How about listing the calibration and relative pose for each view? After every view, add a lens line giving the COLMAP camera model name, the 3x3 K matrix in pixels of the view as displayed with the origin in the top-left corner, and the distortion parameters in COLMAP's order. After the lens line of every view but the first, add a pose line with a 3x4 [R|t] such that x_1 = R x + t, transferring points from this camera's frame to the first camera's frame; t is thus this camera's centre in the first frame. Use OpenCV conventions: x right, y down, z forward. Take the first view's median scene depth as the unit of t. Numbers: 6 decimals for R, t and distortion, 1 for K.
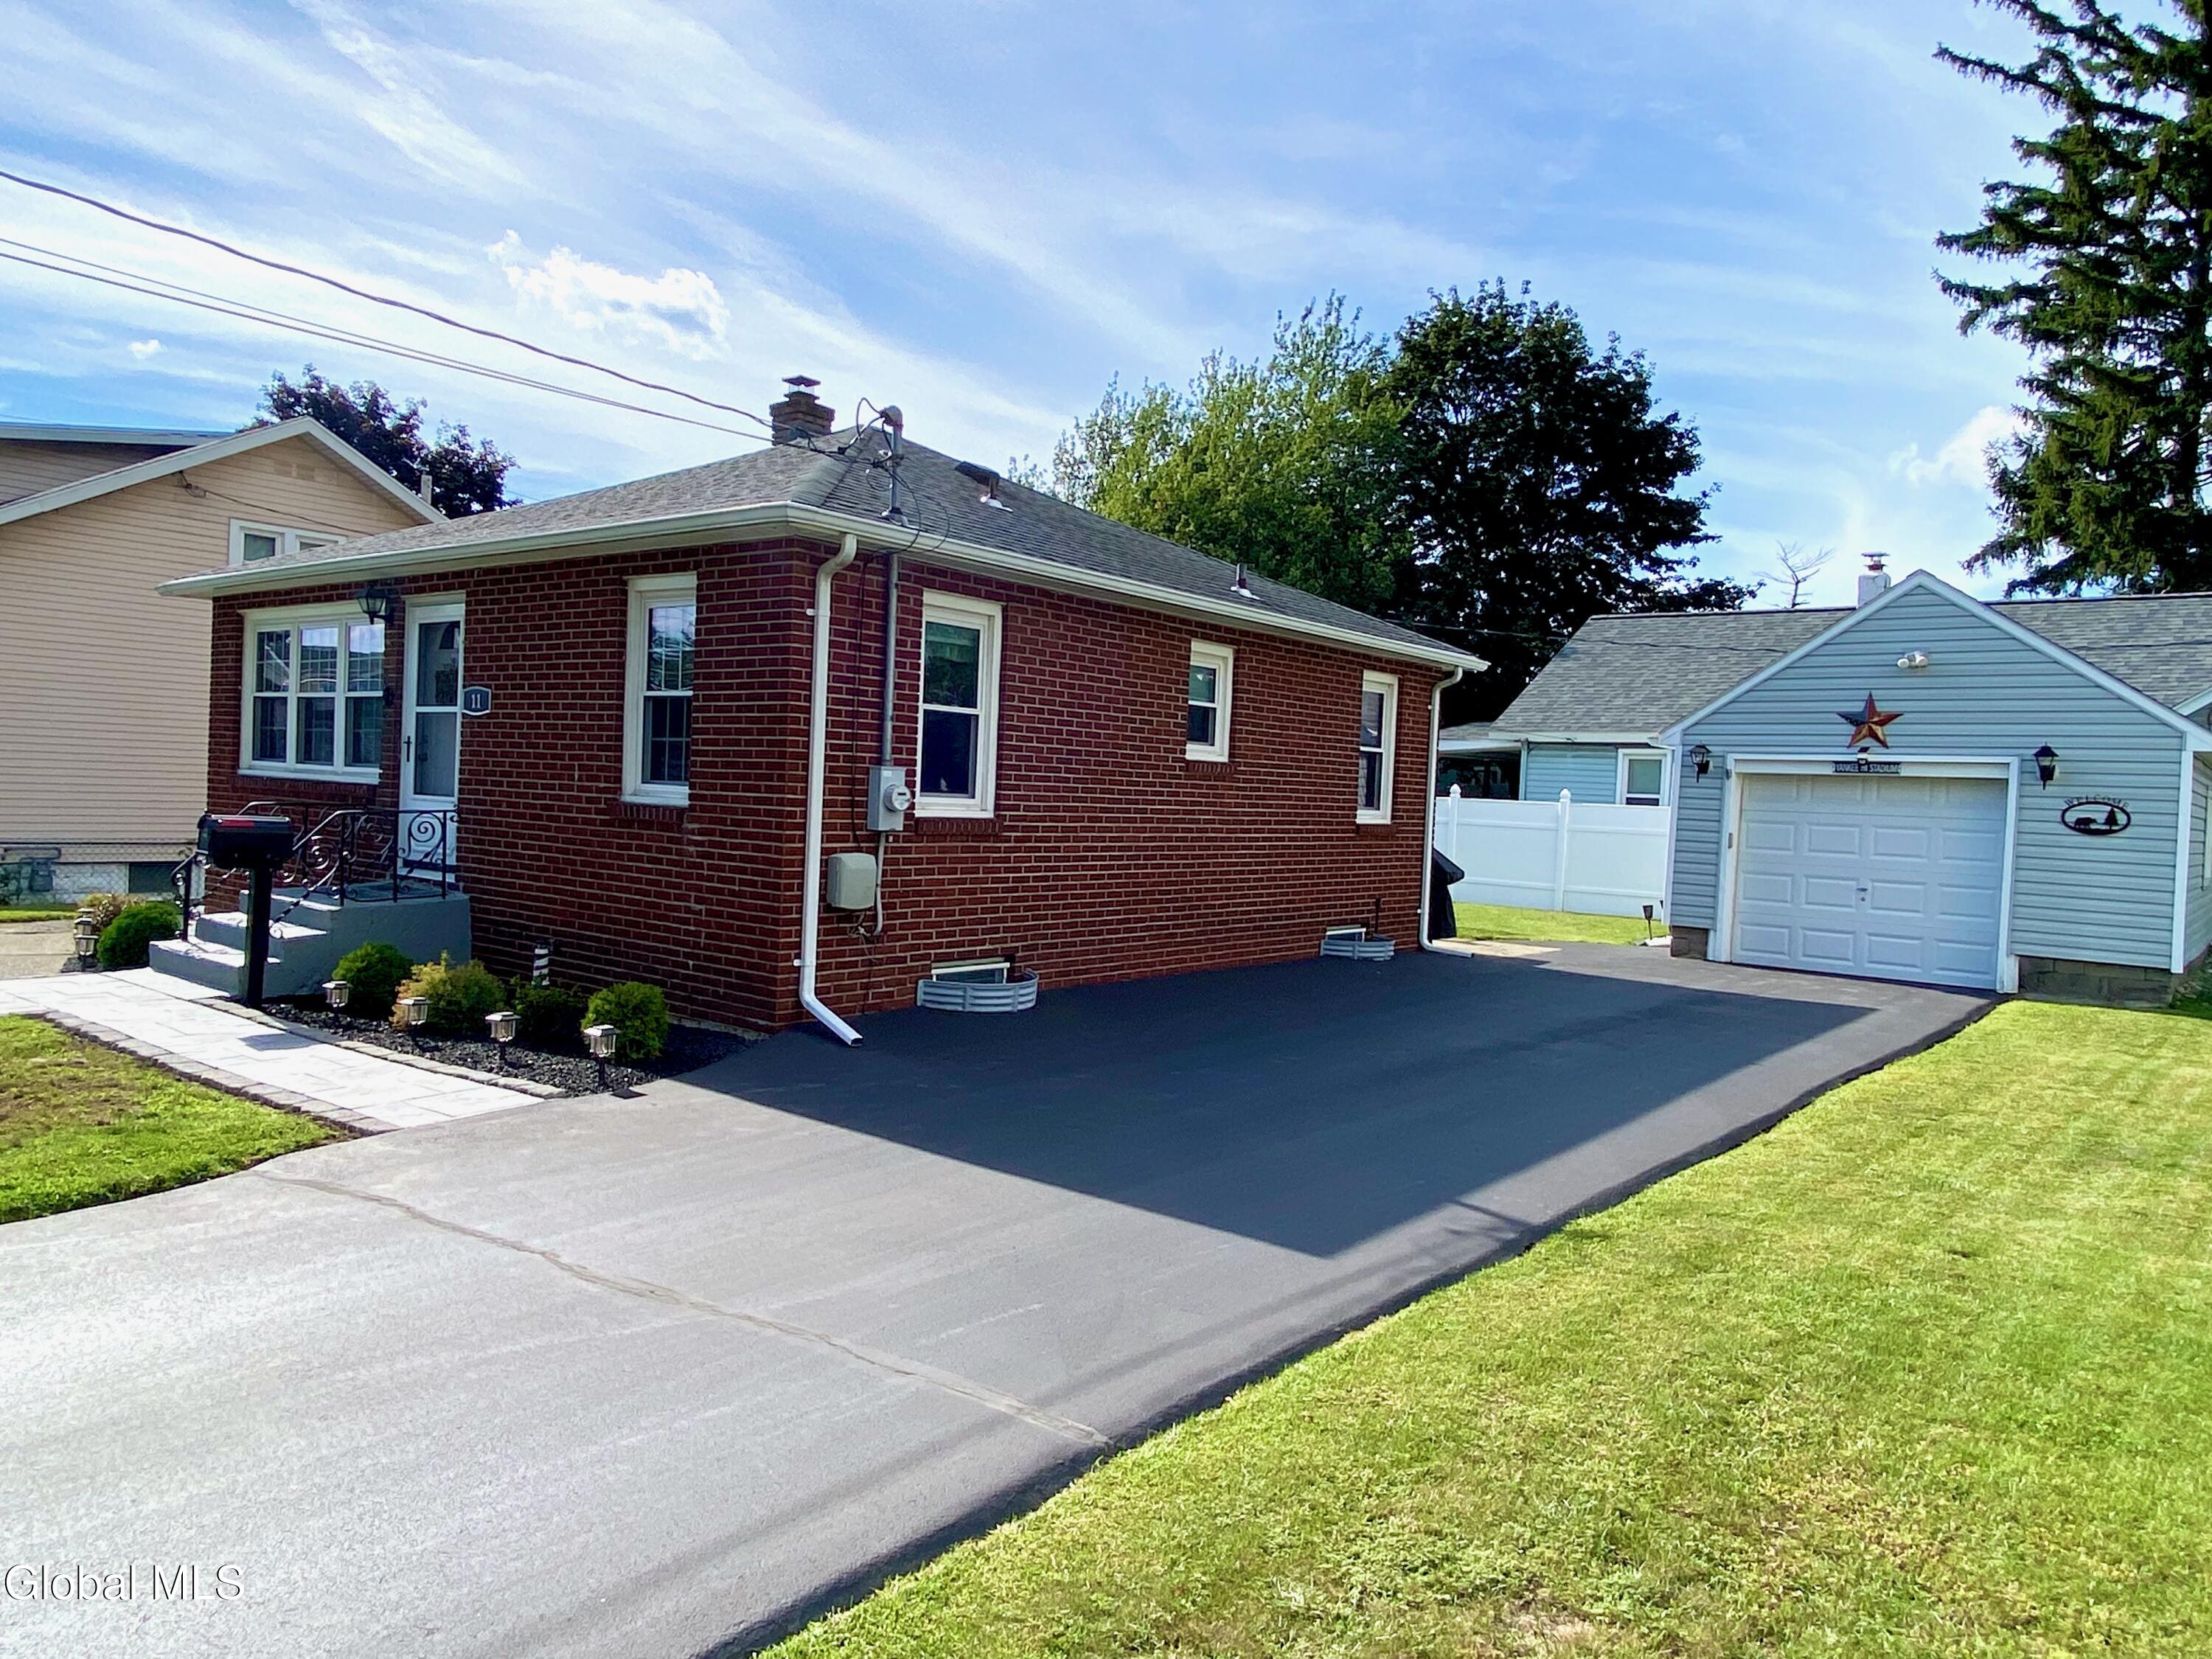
lens RADIAL K [[1496.3, 0, 1056.0], [0, 1496.3, 826.9], [0, 0, 1]] dist [-0.000438, -0.005463]
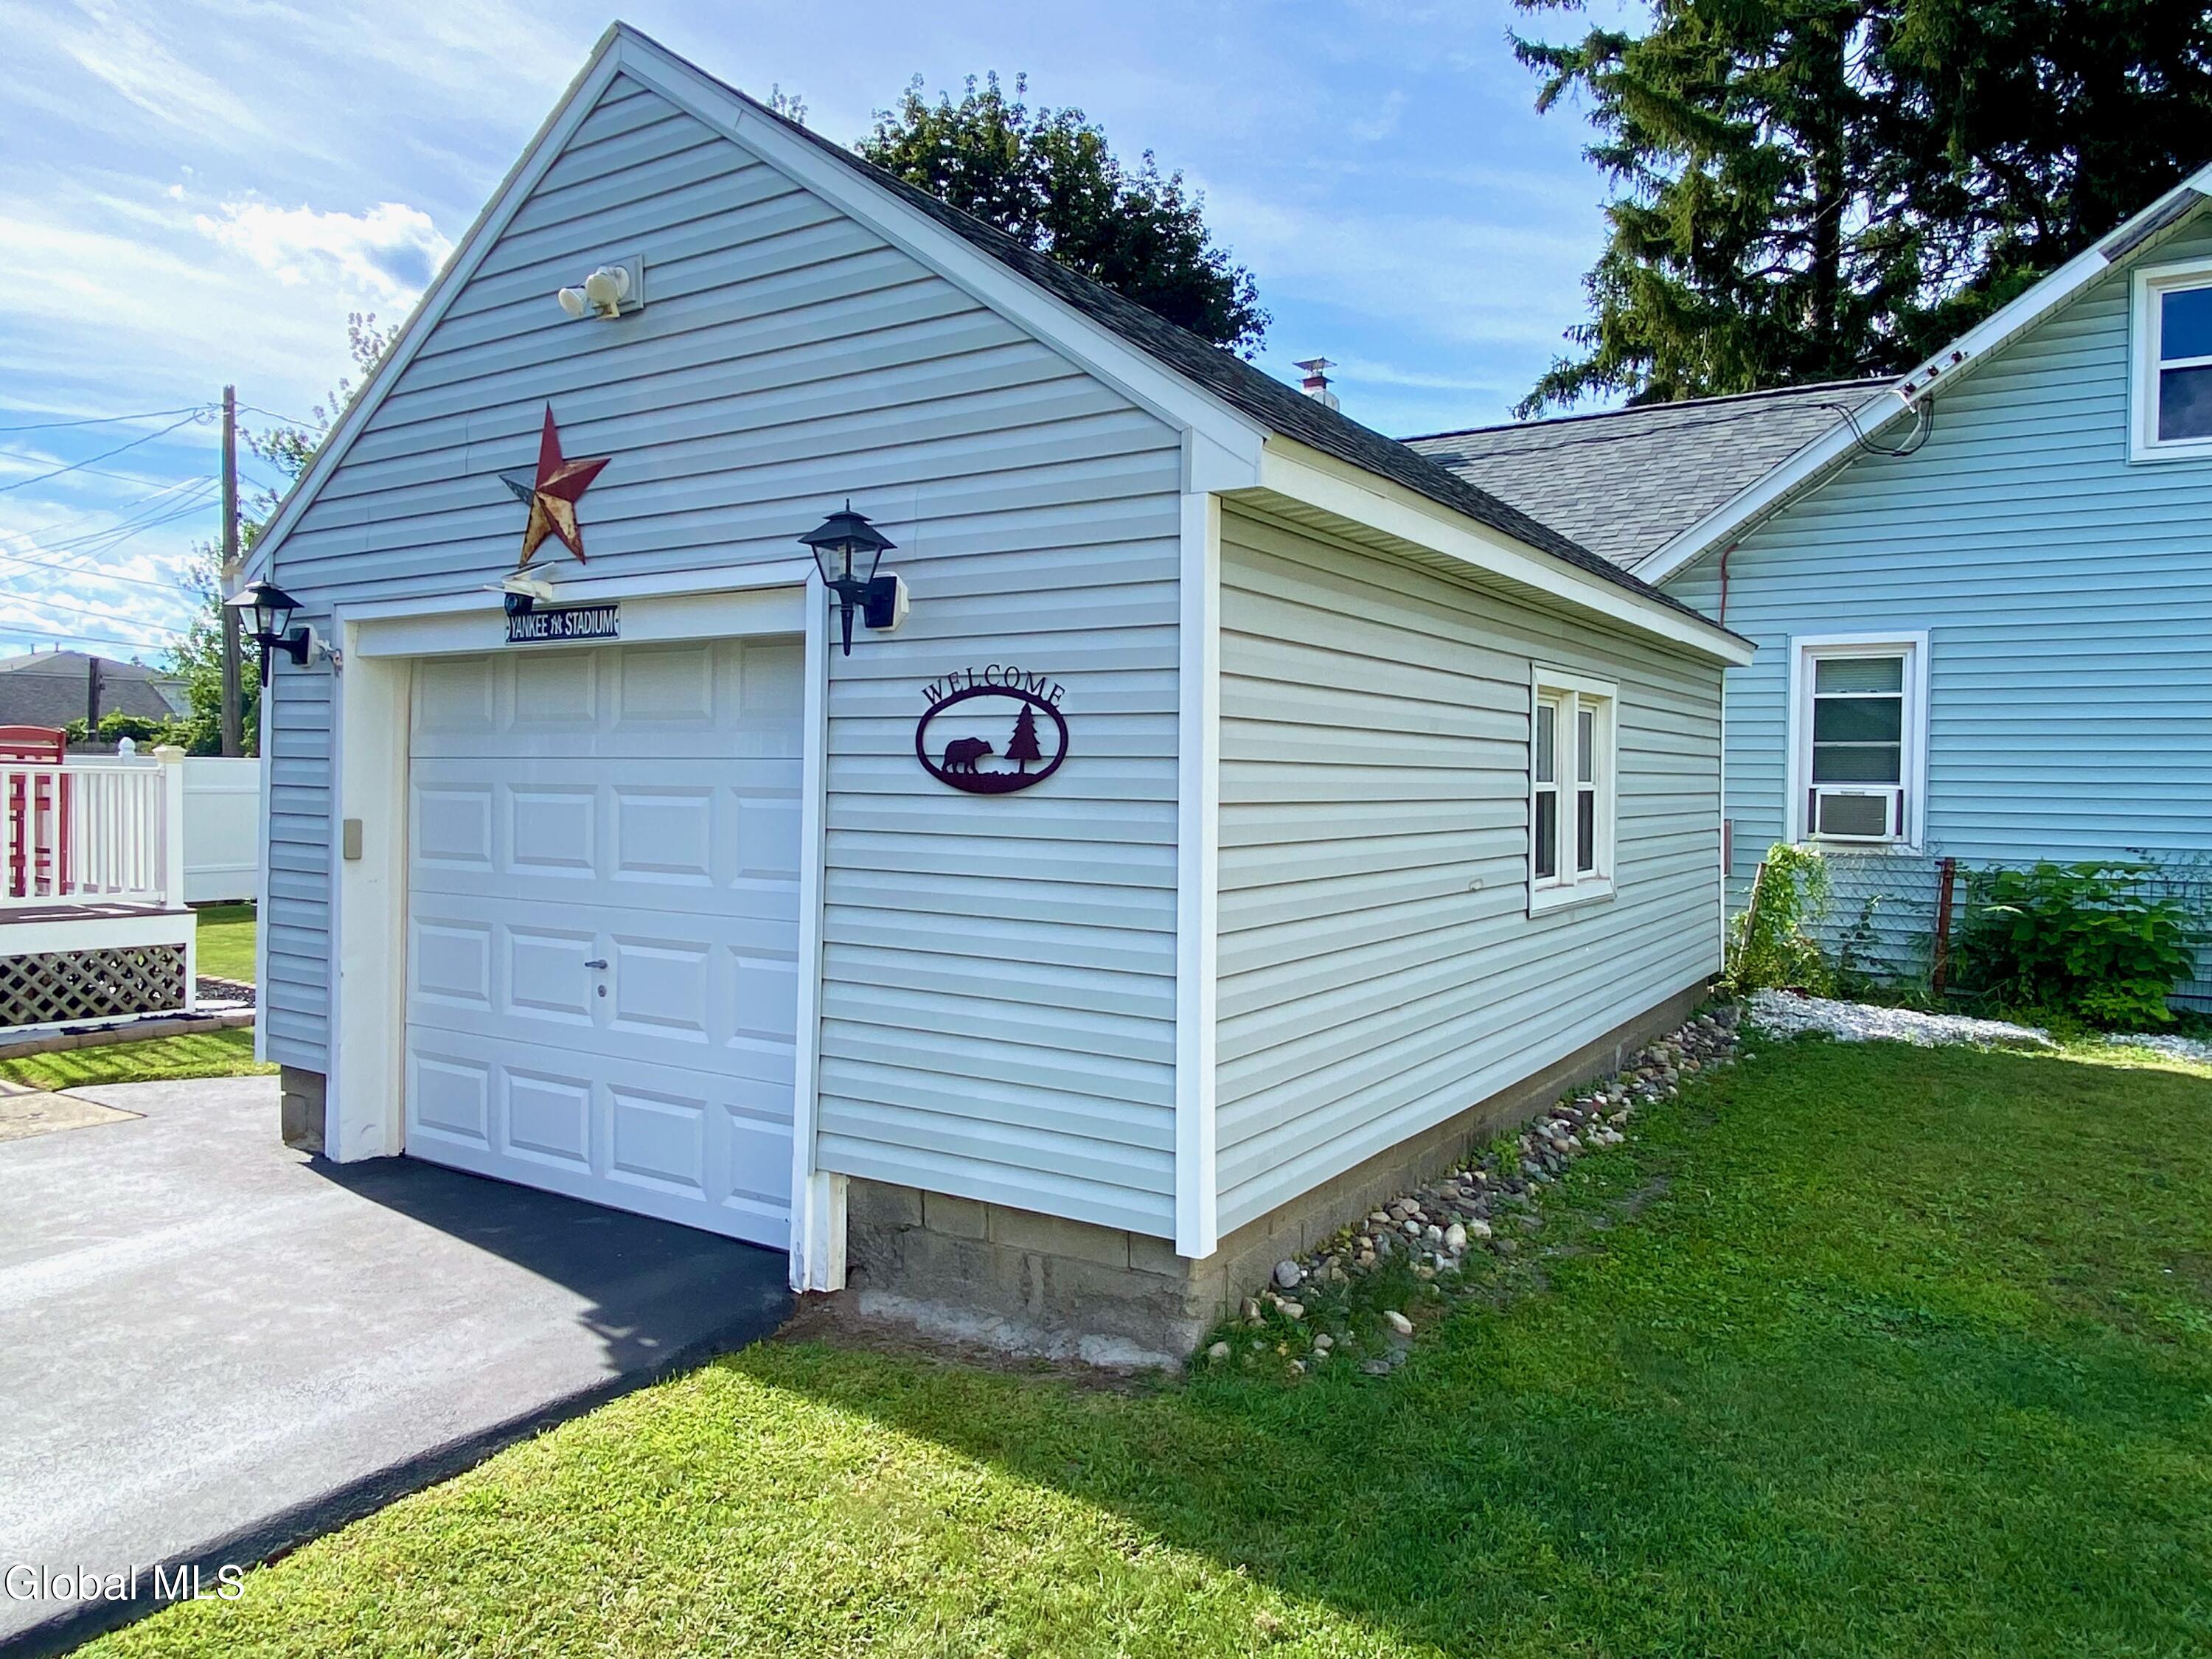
lens RADIAL K [[1483.8, 0, 1106.0], [0, 1483.8, 829.5], [0, 0, 1]] dist [0.031733, -0.002134]
pose [[0.990758, -0.040940, 0.129316, 0.540341], [0.039237, 0.999107, 0.015691, 0.007111], [-0.129843, -0.010472, 0.991479, 0.551584]]
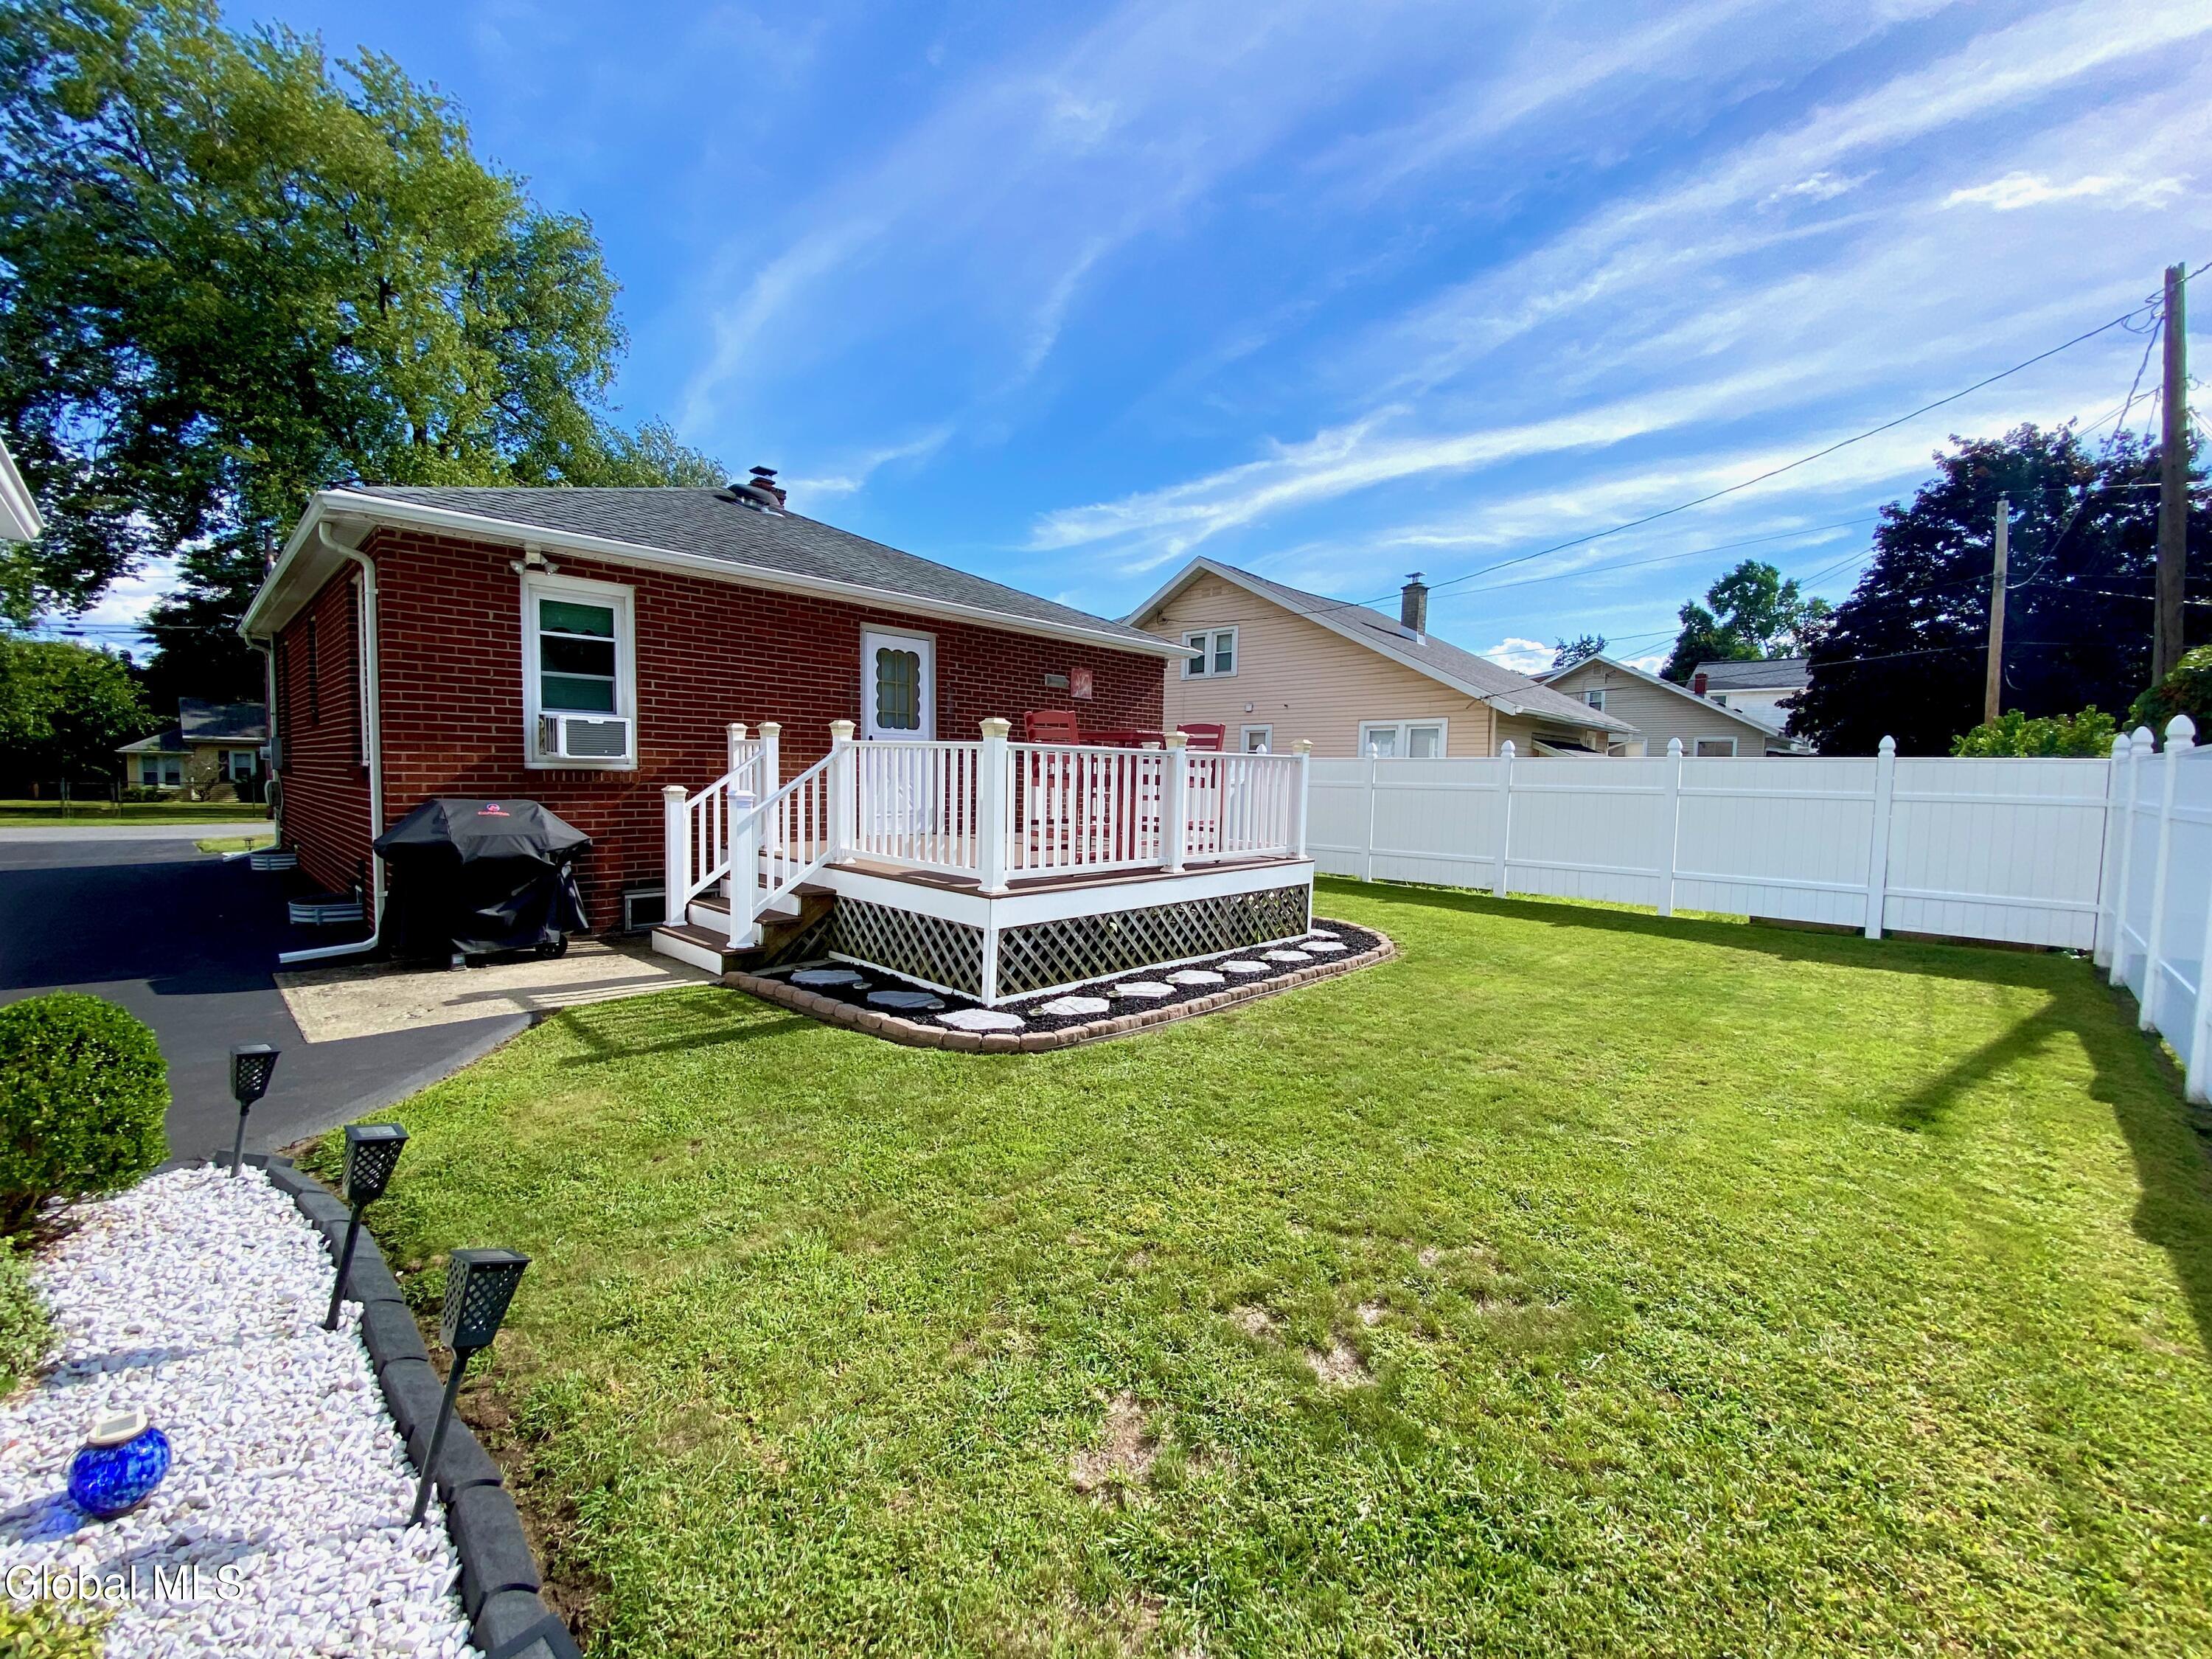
lens RADIAL K [[904.9, 0, 1106.0], [0, 904.9, 829.5], [0, 0, 1]] dist [0.001224, -0.006592]
pose [[-0.054365, 0.012670, -0.998441, 0.579211], [-0.050448, 0.998608, 0.015419, 0.003793], [0.997246, 0.051208, -0.053650, 1.227678]]
